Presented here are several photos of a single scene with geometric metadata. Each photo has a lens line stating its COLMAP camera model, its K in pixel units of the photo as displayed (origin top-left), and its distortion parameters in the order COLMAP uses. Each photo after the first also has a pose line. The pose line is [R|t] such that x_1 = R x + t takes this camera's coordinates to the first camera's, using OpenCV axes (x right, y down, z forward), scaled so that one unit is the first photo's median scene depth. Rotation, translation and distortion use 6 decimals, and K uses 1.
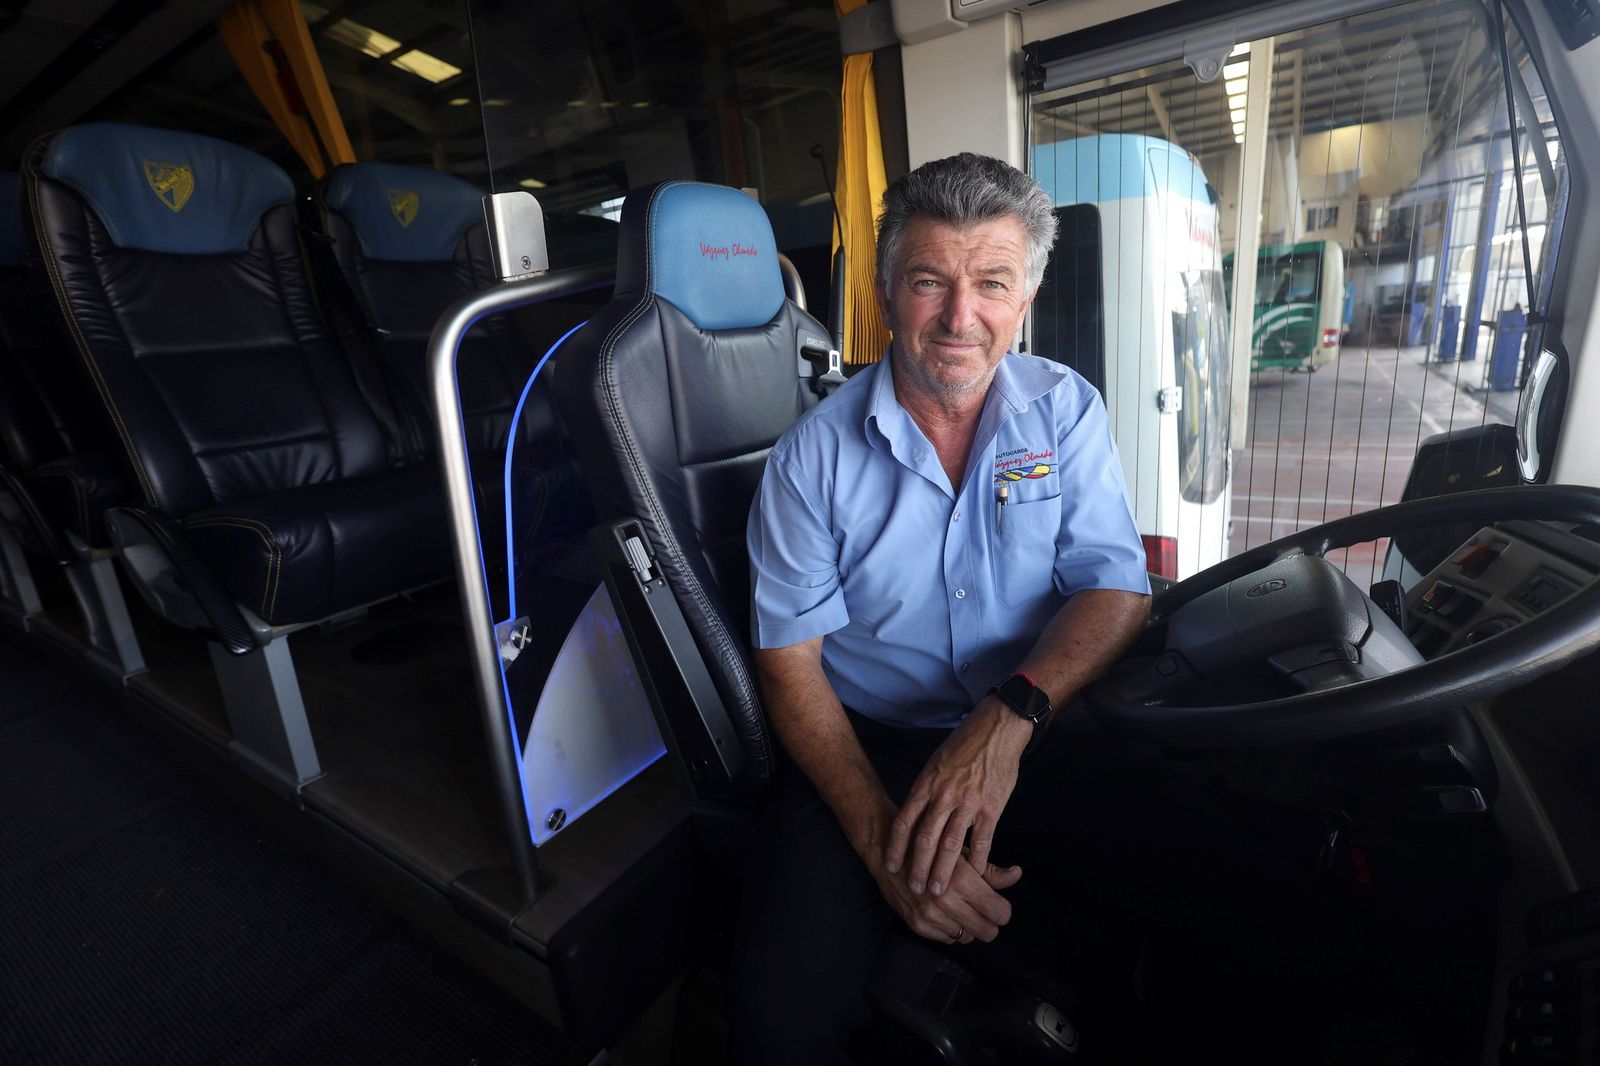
lens RADIAL K [[746.3, 0, 796.3], [0, 746.3, 534.8], [0, 0, 1]] dist [0.001914, 0.000368]
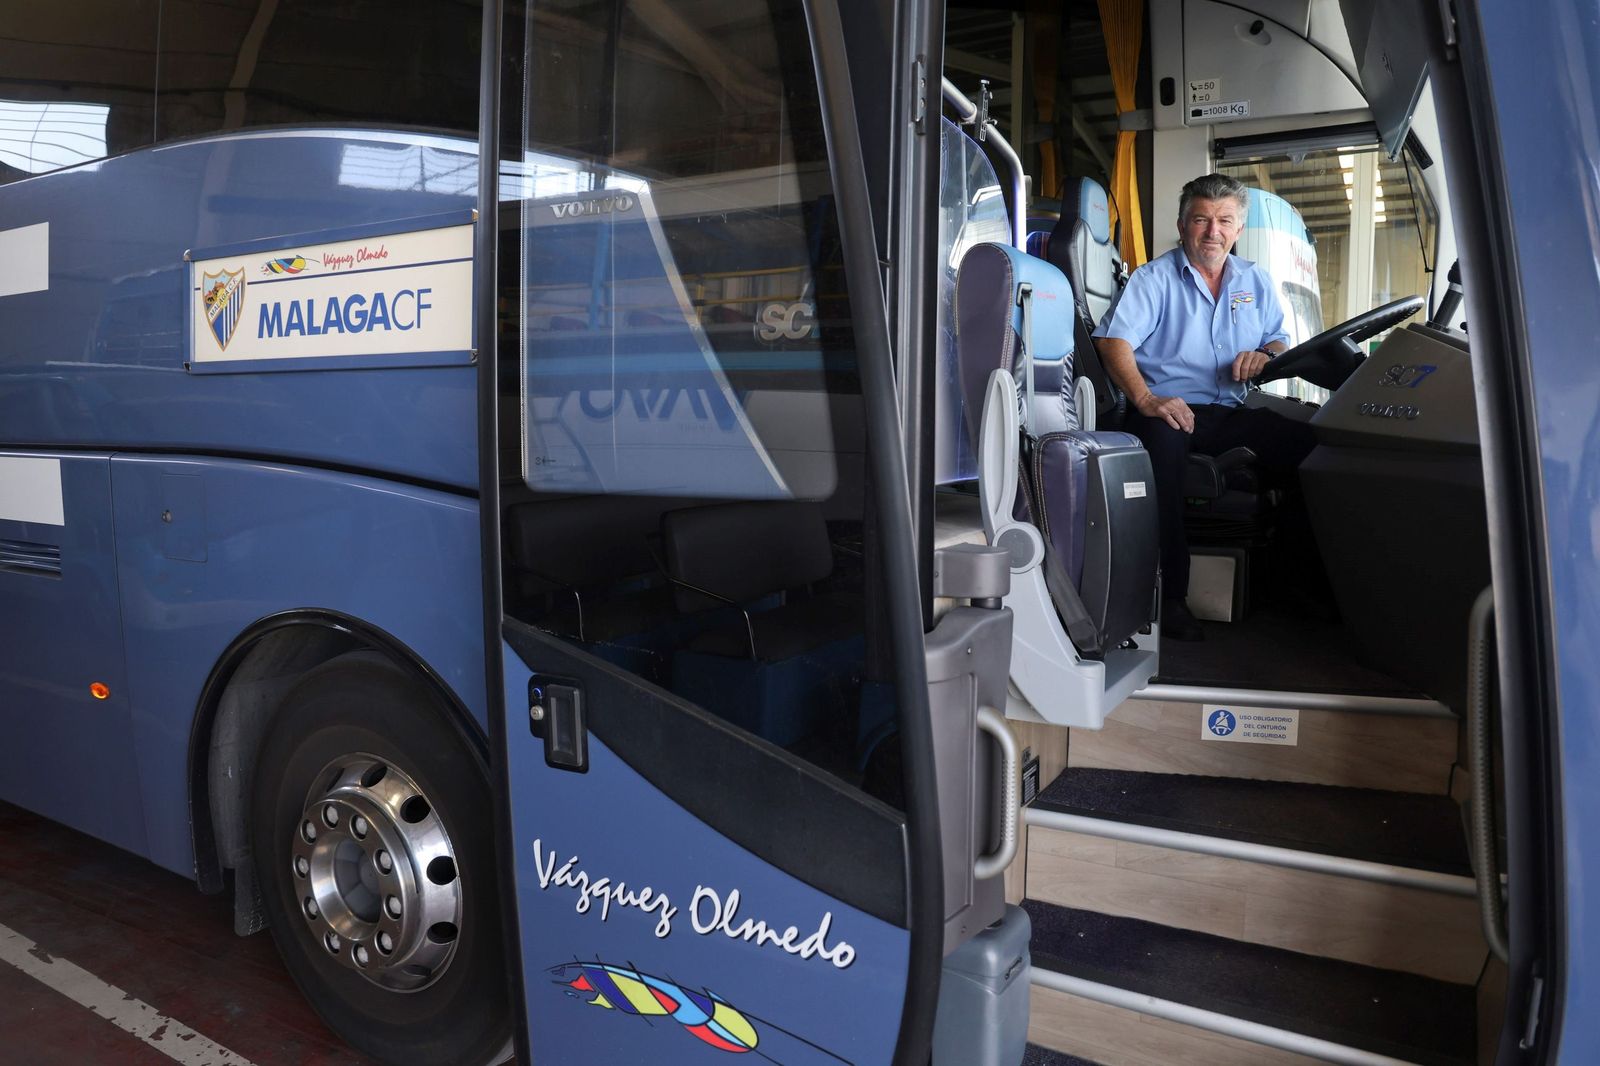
lens RADIAL K [[1105.5, 0, 795.5], [0, 1105.5, 532.1], [0, 0, 1]] dist [-0.088127, 0.059215]
pose [[0.995827, 0.081612, 0.040841, -1.011738], [-0.073929, 0.983802, -0.163306, 1.144338], [-0.053507, 0.159605, 0.985730, -1.979614]]
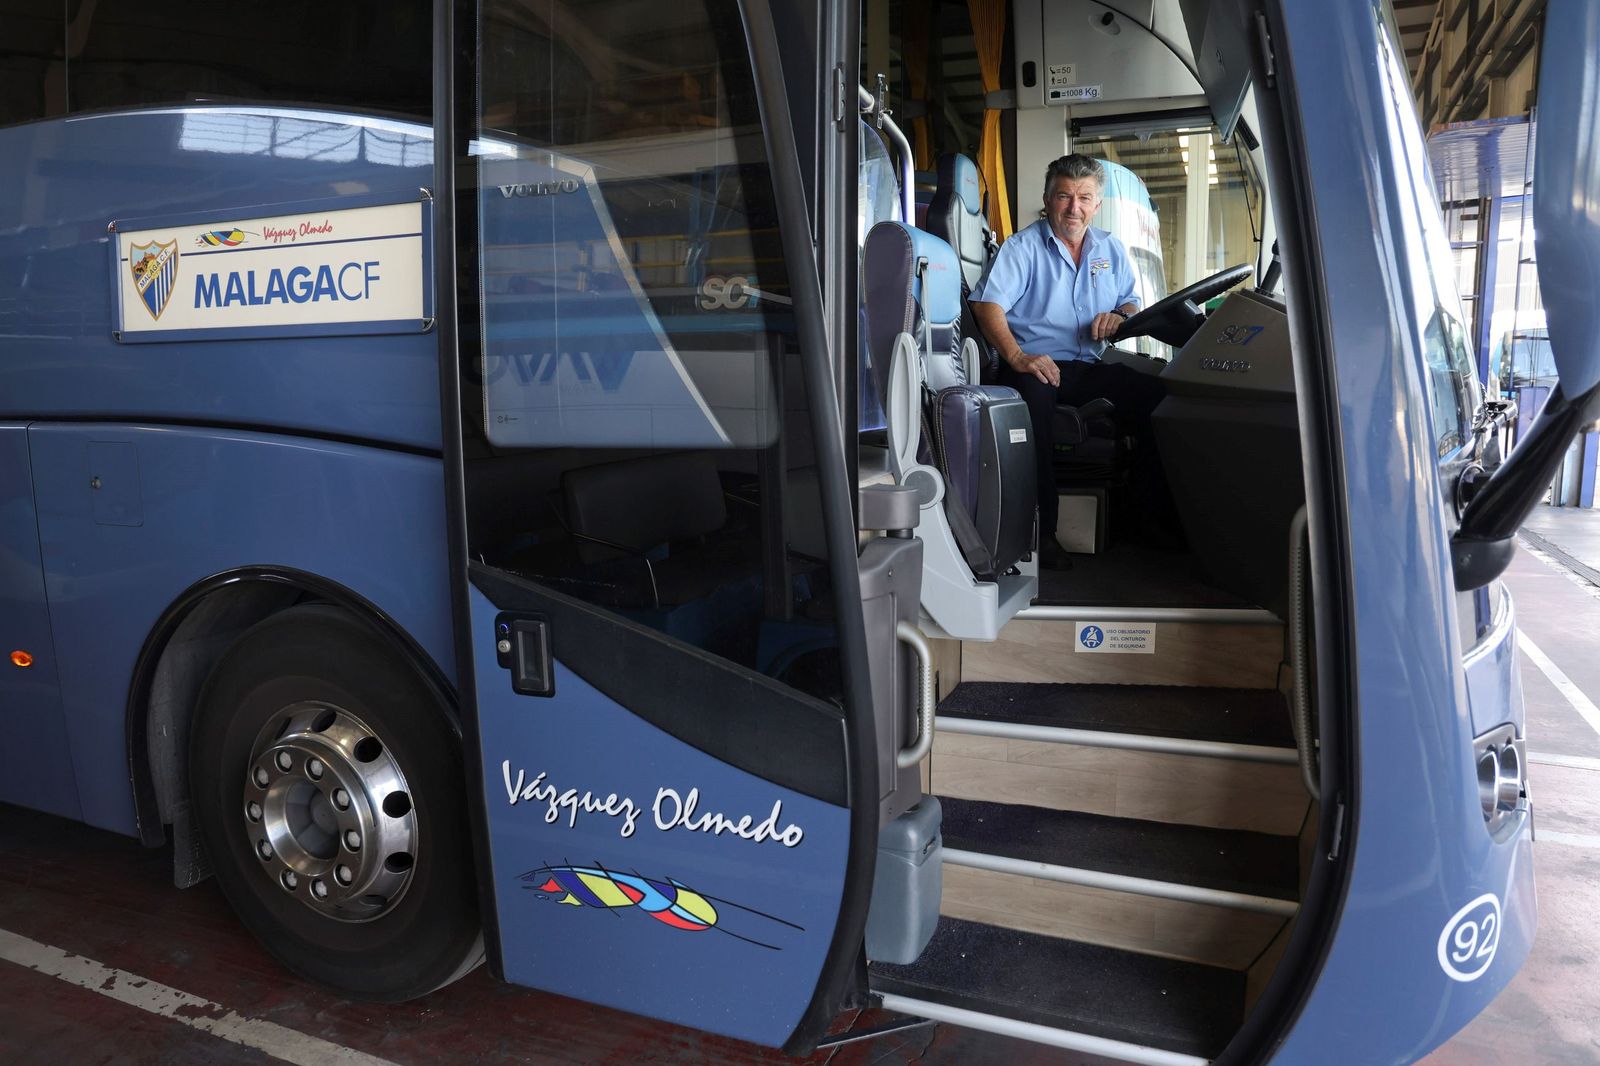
lens RADIAL K [[1105.5, 0, 795.5], [0, 1105.5, 532.1], [0, 0, 1]] dist [-0.088127, 0.059215]
pose [[0.984295, 0.050445, 0.169171, -1.163314], [-0.027811, 0.990647, -0.133585, 1.220475], [-0.174327, 0.126782, 0.976492, -2.215123]]
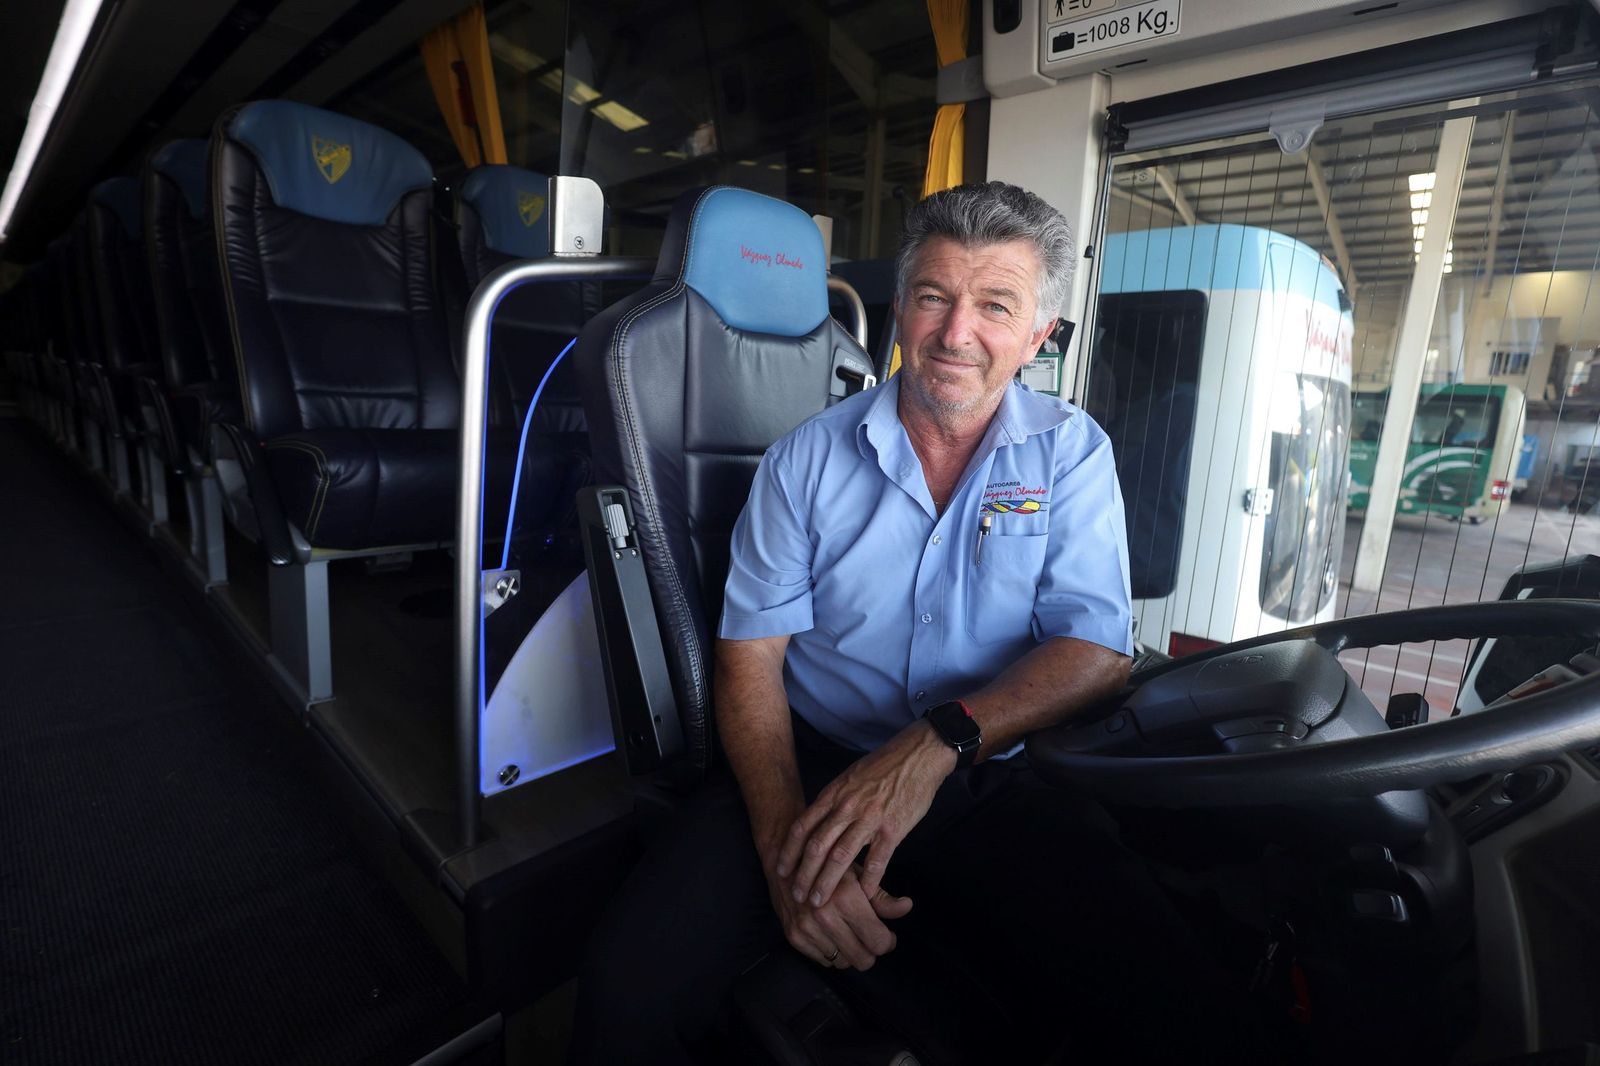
lens RADIAL K [[746.3, 0, 796.3], [0, 746.3, 534.8], [0, 0, 1]] dist [0.001914, 0.000368]
pose [[0.976458, 0.168447, -0.134741, 0.138920], [-0.178543, 0.981672, -0.066646, 0.056194], [0.121045, 0.089134, 0.988637, 0.010503]]
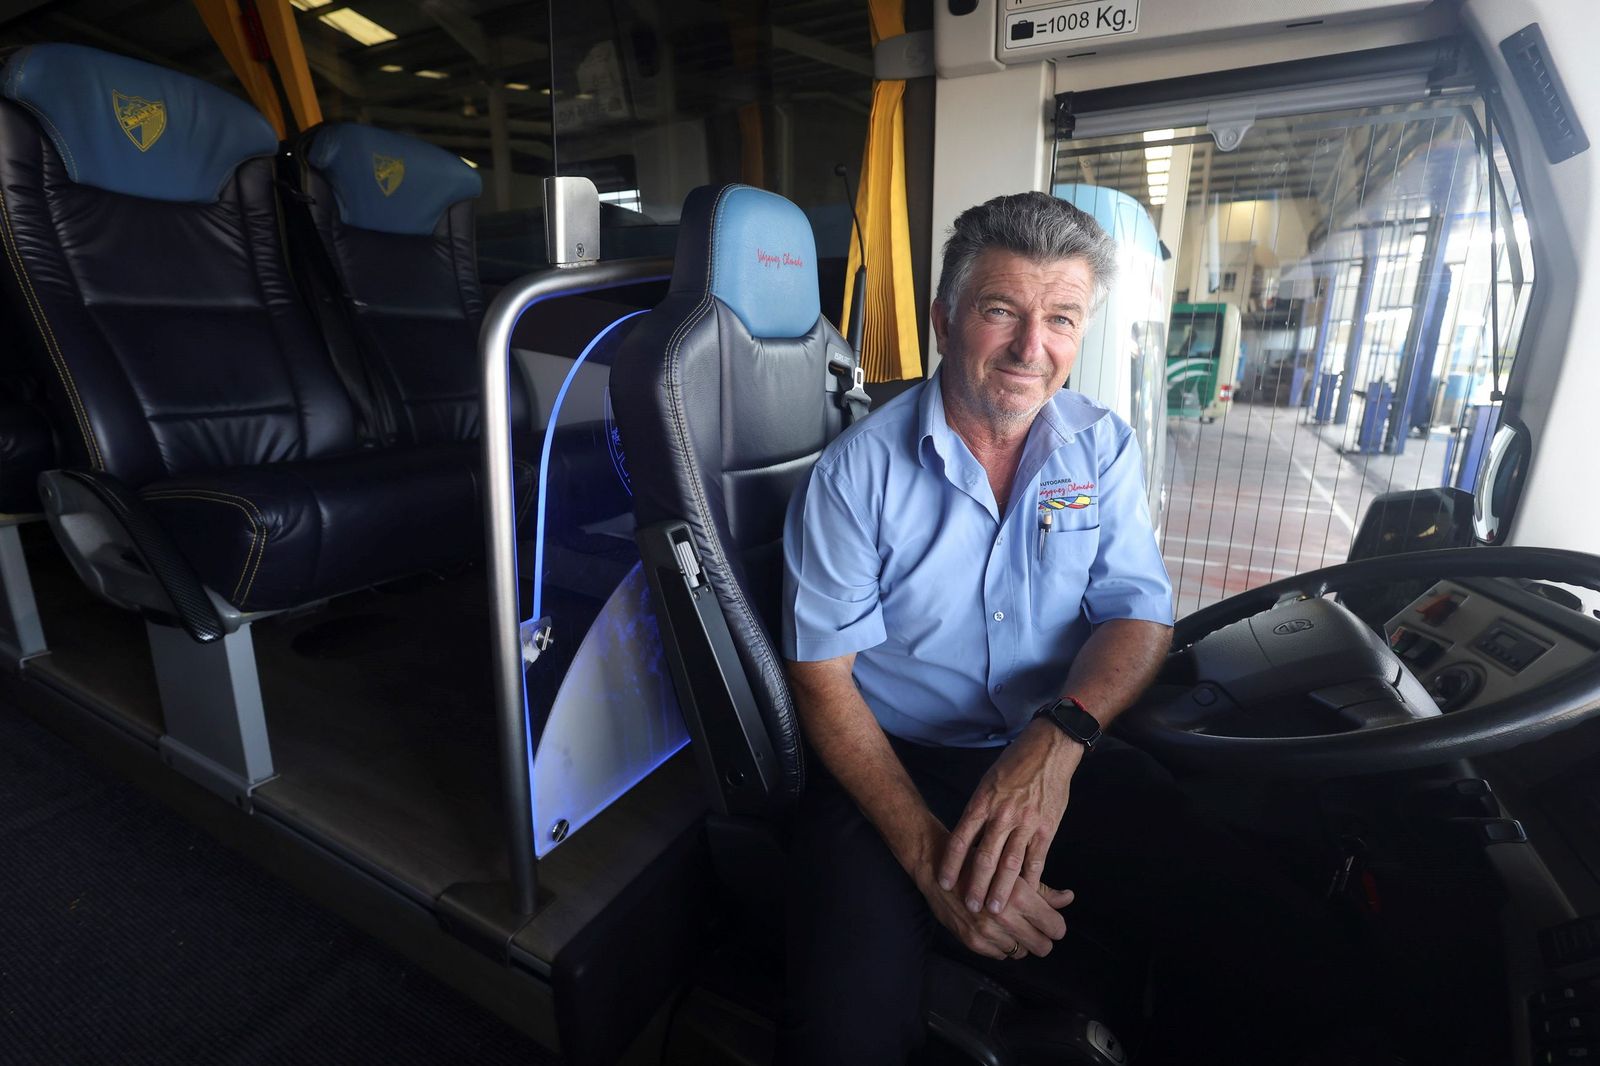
lens RADIAL K [[746.3, 0, 796.3], [0, 746.3, 534.8], [0, 0, 1]] dist [0.001914, 0.000368]
pose [[0.991534, 0.063574, 0.113221, -0.148730], [-0.061789, 0.997904, -0.019207, 0.003497], [-0.114205, 0.012048, 0.993384, 0.012029]]
